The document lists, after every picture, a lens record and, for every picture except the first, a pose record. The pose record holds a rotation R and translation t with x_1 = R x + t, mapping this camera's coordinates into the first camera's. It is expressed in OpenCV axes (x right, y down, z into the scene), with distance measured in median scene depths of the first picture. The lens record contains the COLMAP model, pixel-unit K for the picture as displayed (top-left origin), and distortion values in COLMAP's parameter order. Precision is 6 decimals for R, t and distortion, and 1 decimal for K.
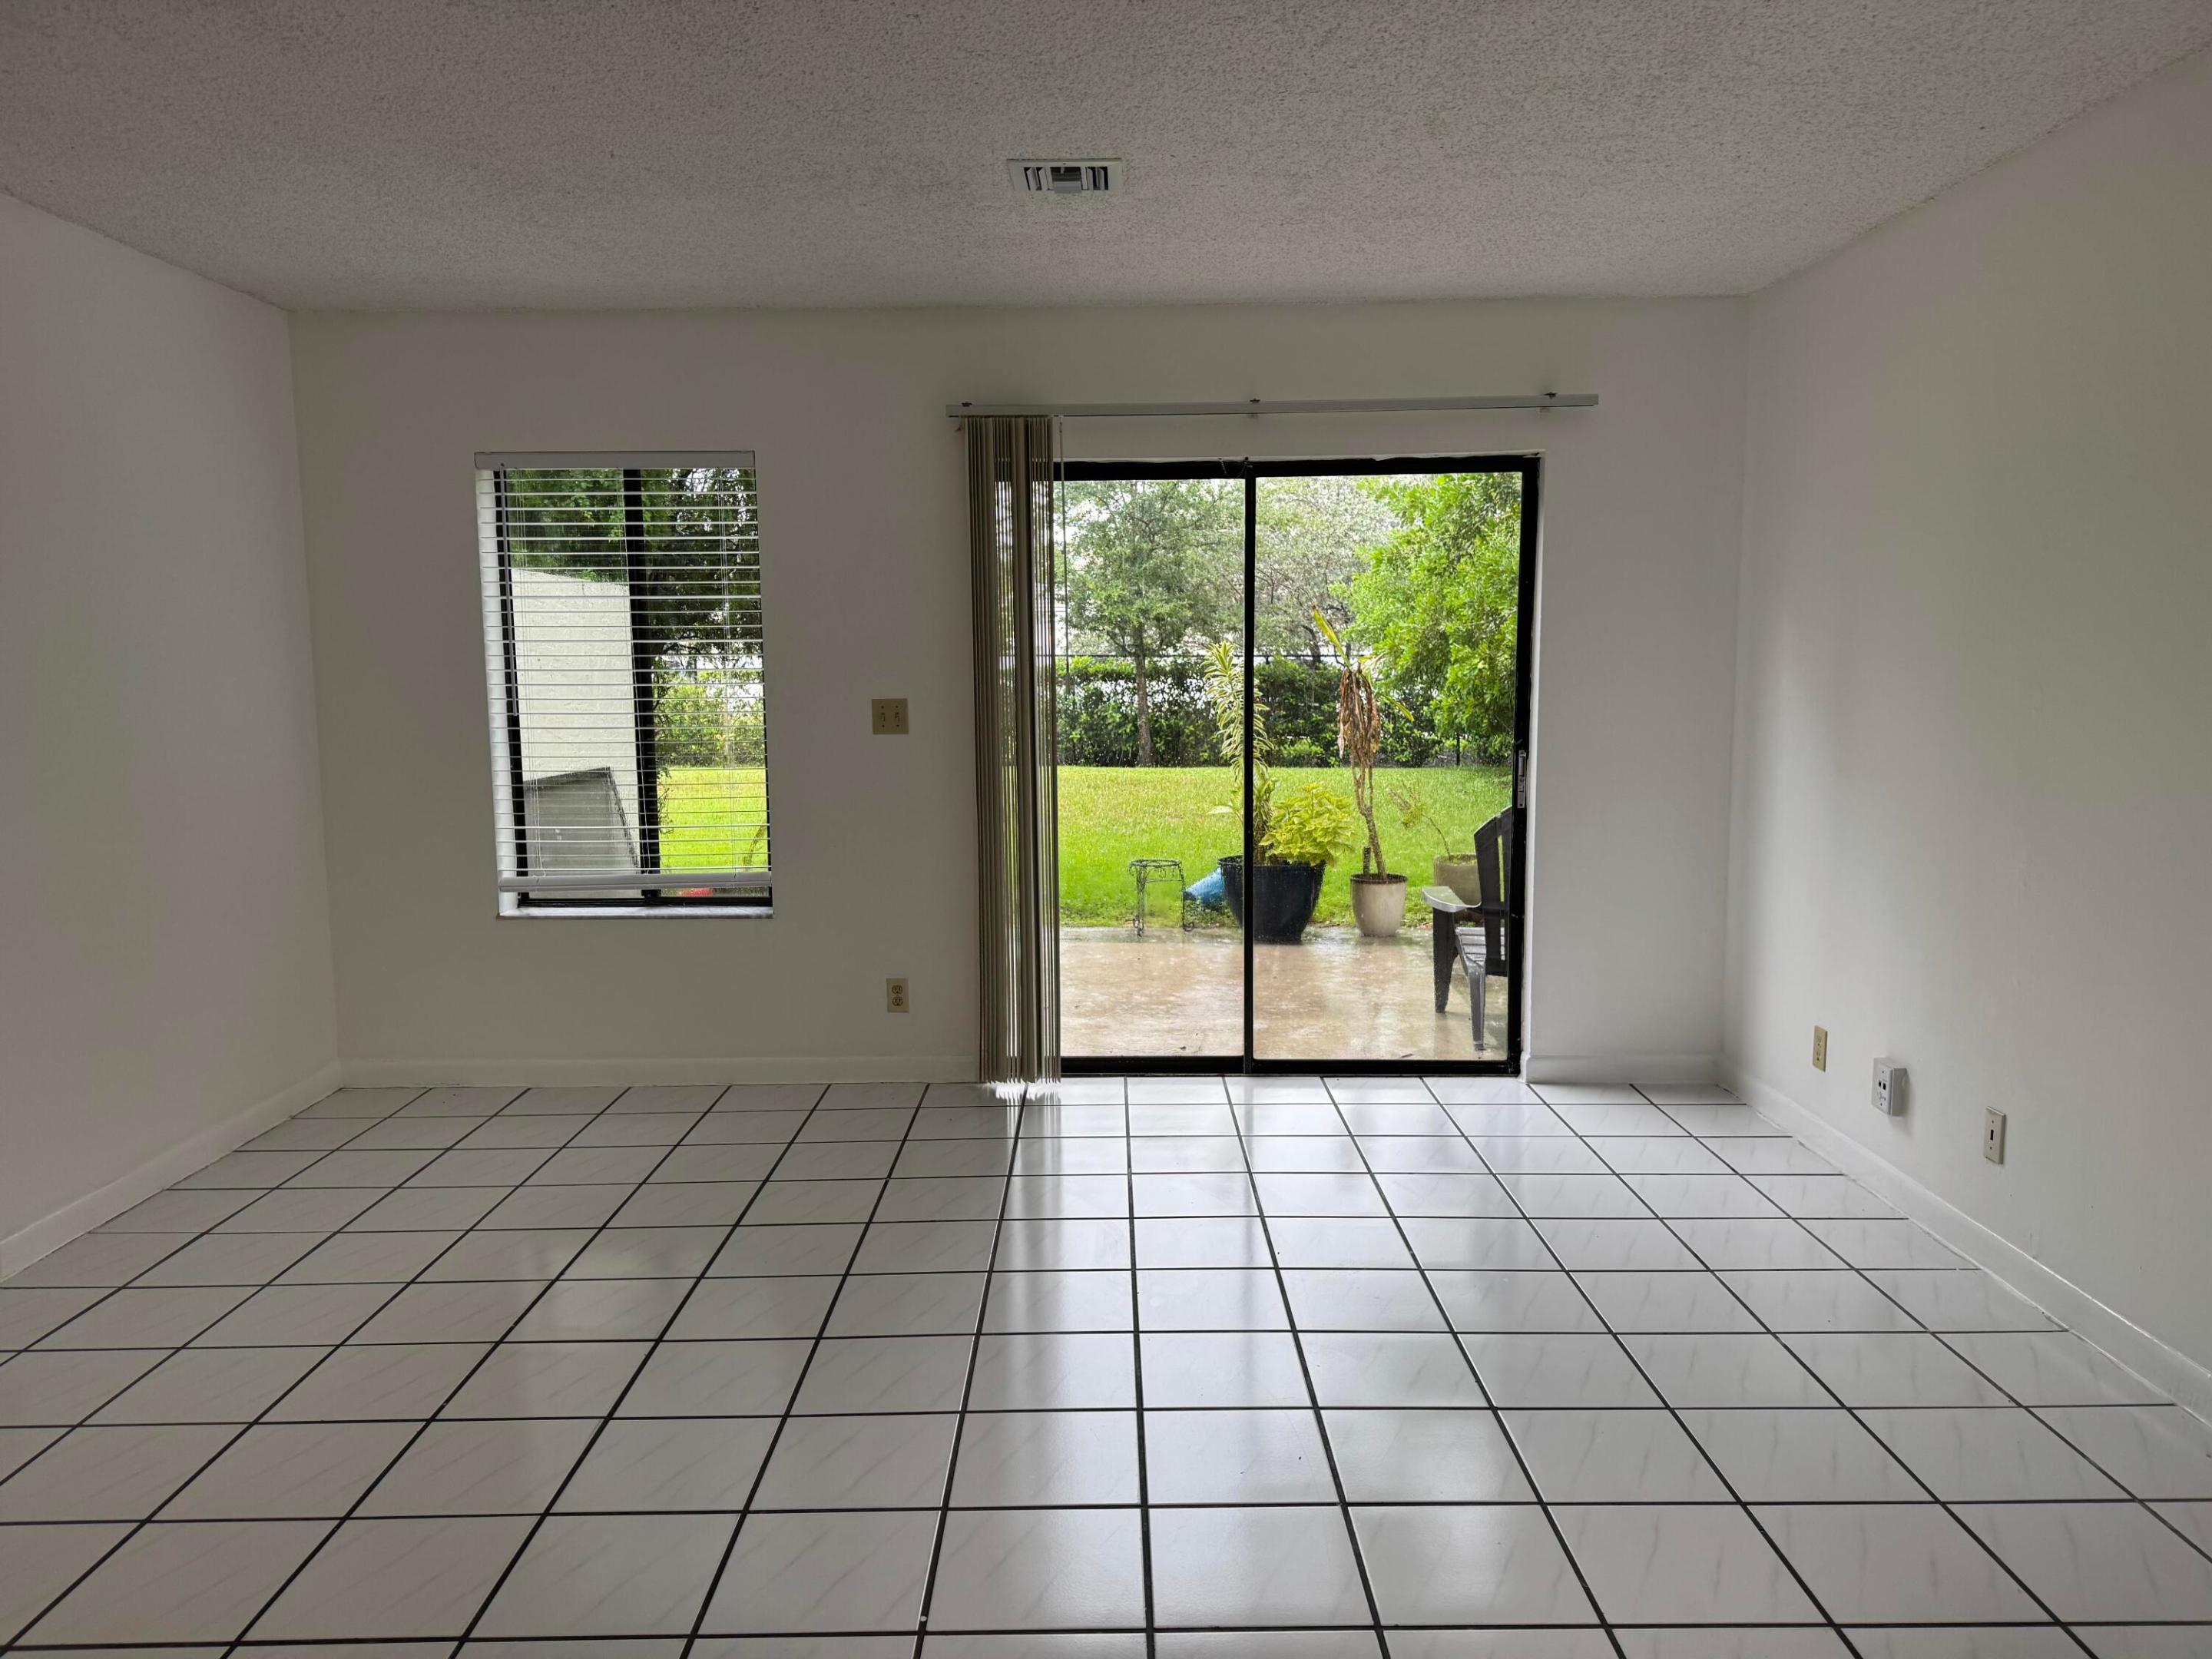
lens RADIAL K [[1548.6, 0, 1106.0], [0, 1548.6, 829.5], [0, 0, 1]] dist [0.175868, -0.343614]
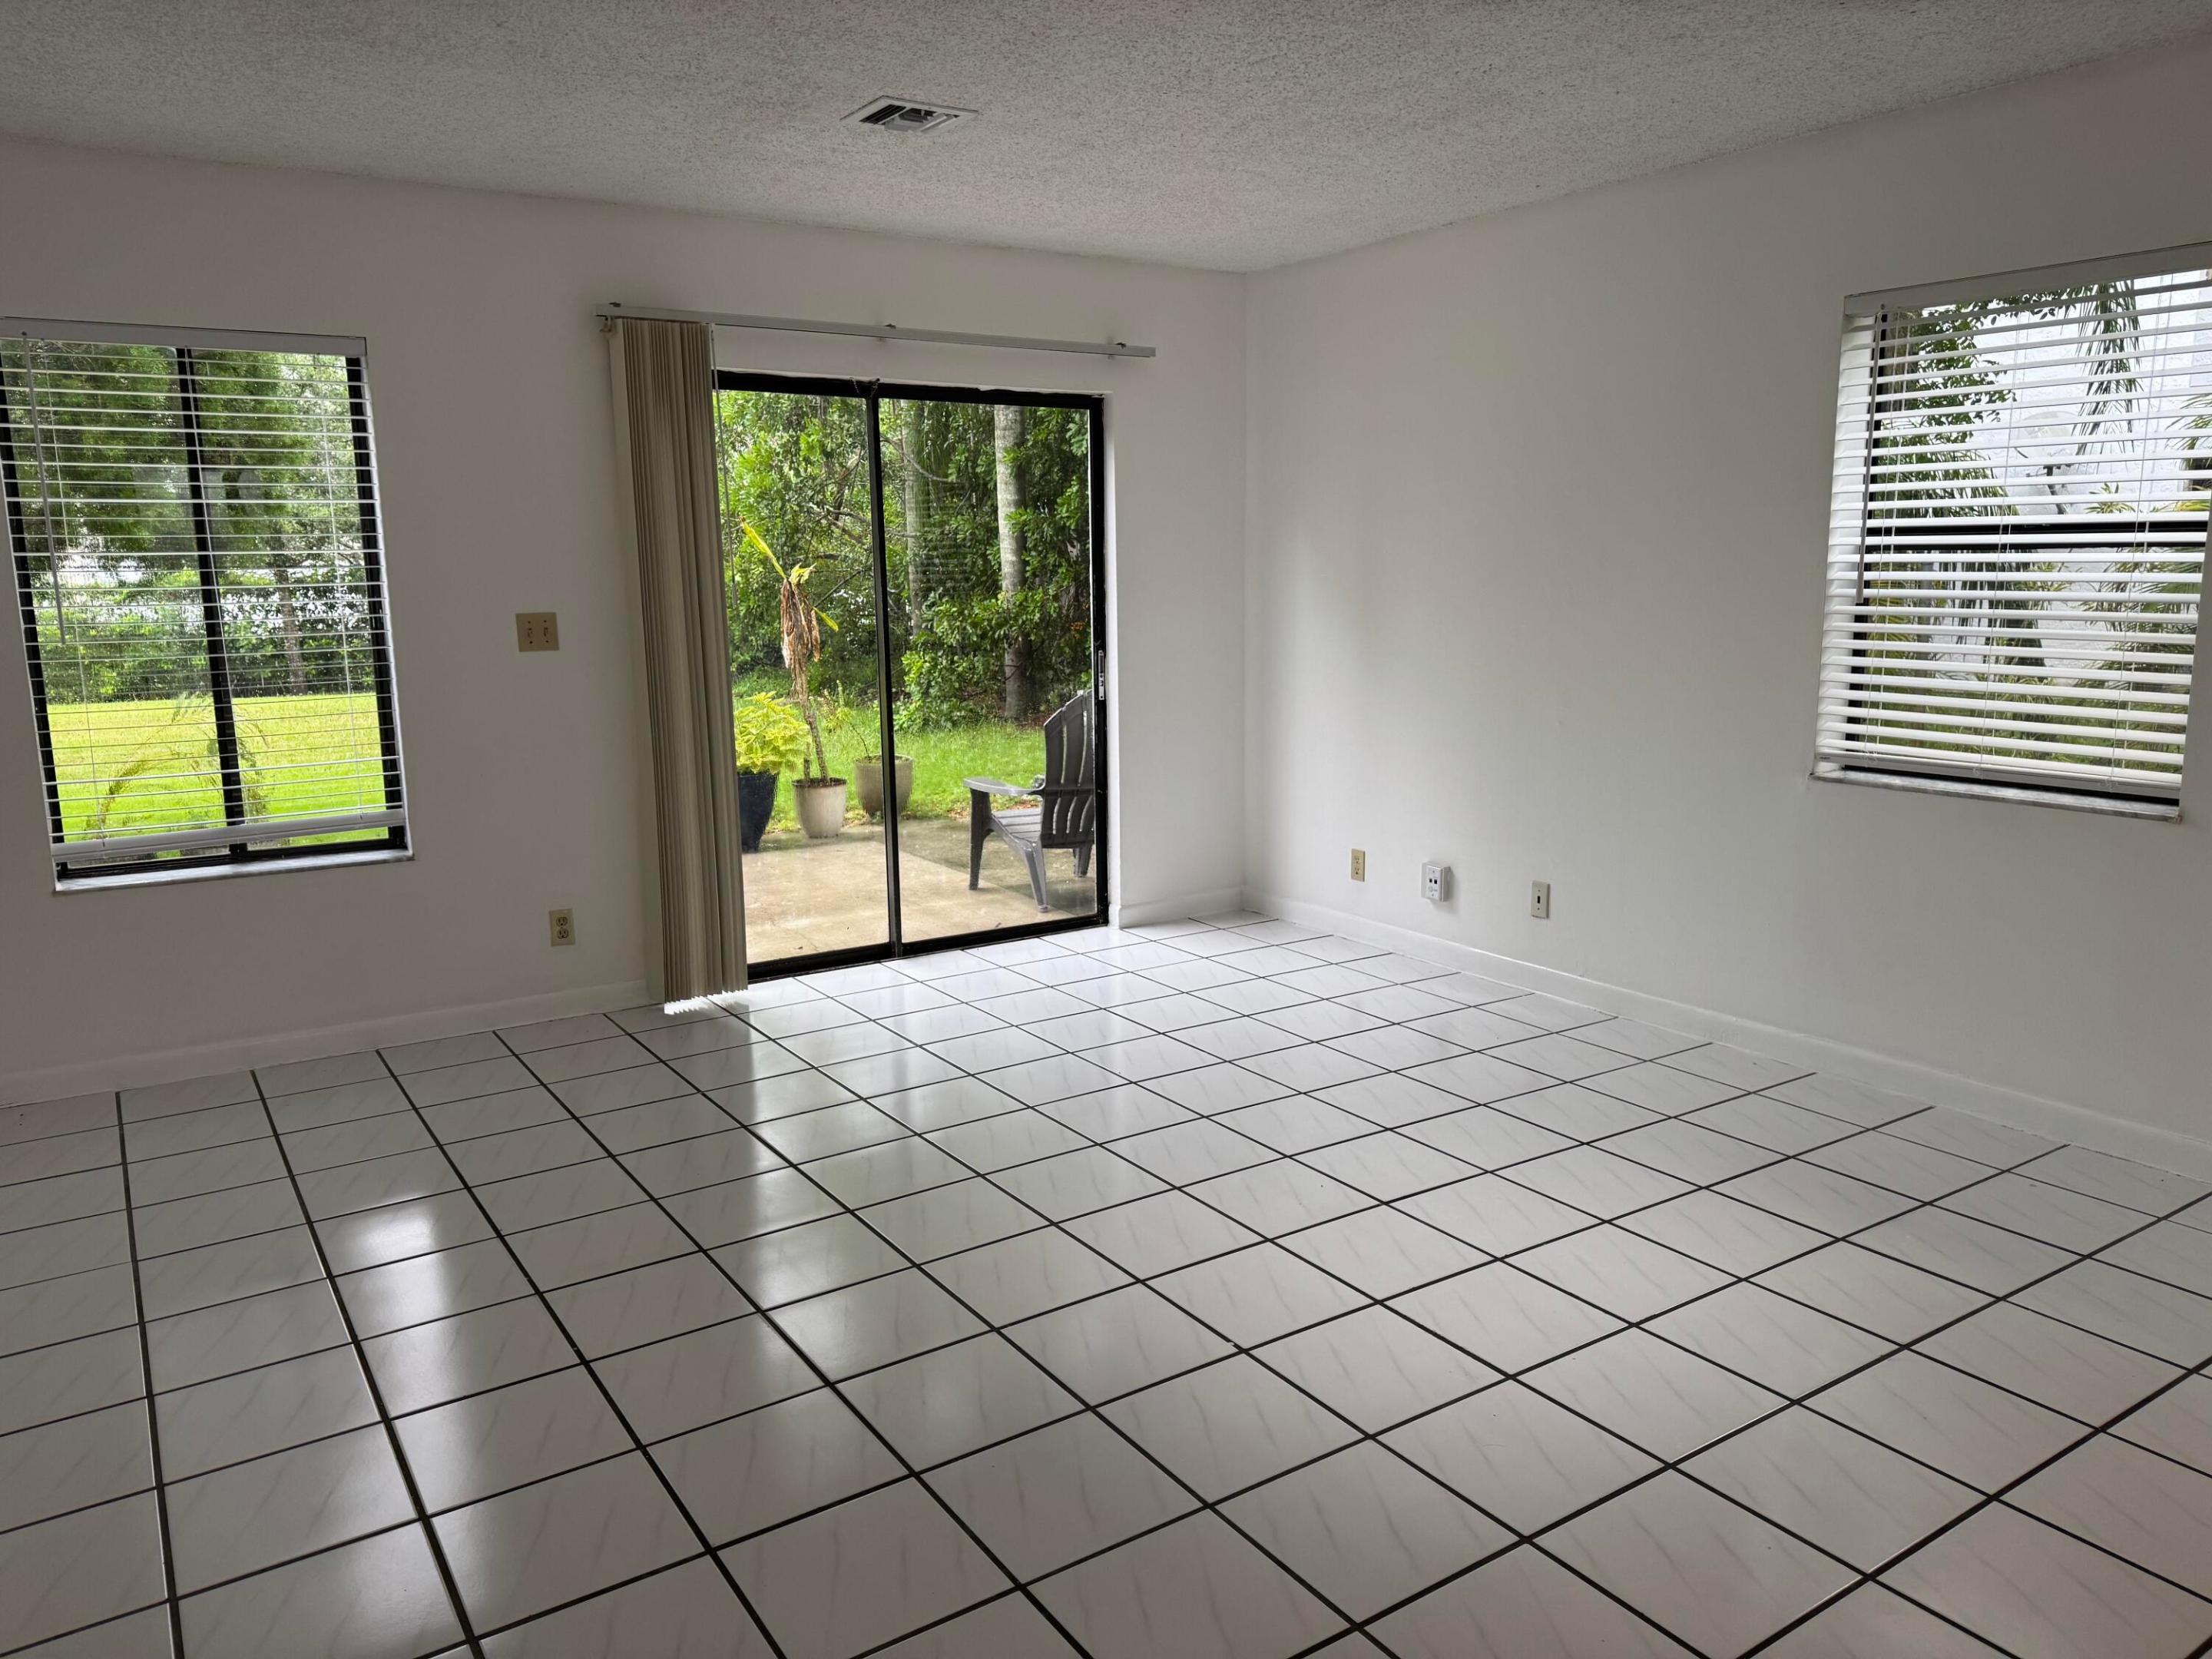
lens RADIAL K [[1561.9, 0, 1104.3], [0, 1561.9, 863.4], [0, 0, 1]] dist [0.040798, -0.001432]
pose [[0.828221, -0.106774, 0.550136, -0.388617], [0.065381, 0.993388, 0.094373, -0.001888], [-0.556574, -0.042193, 0.829726, 0.016950]]
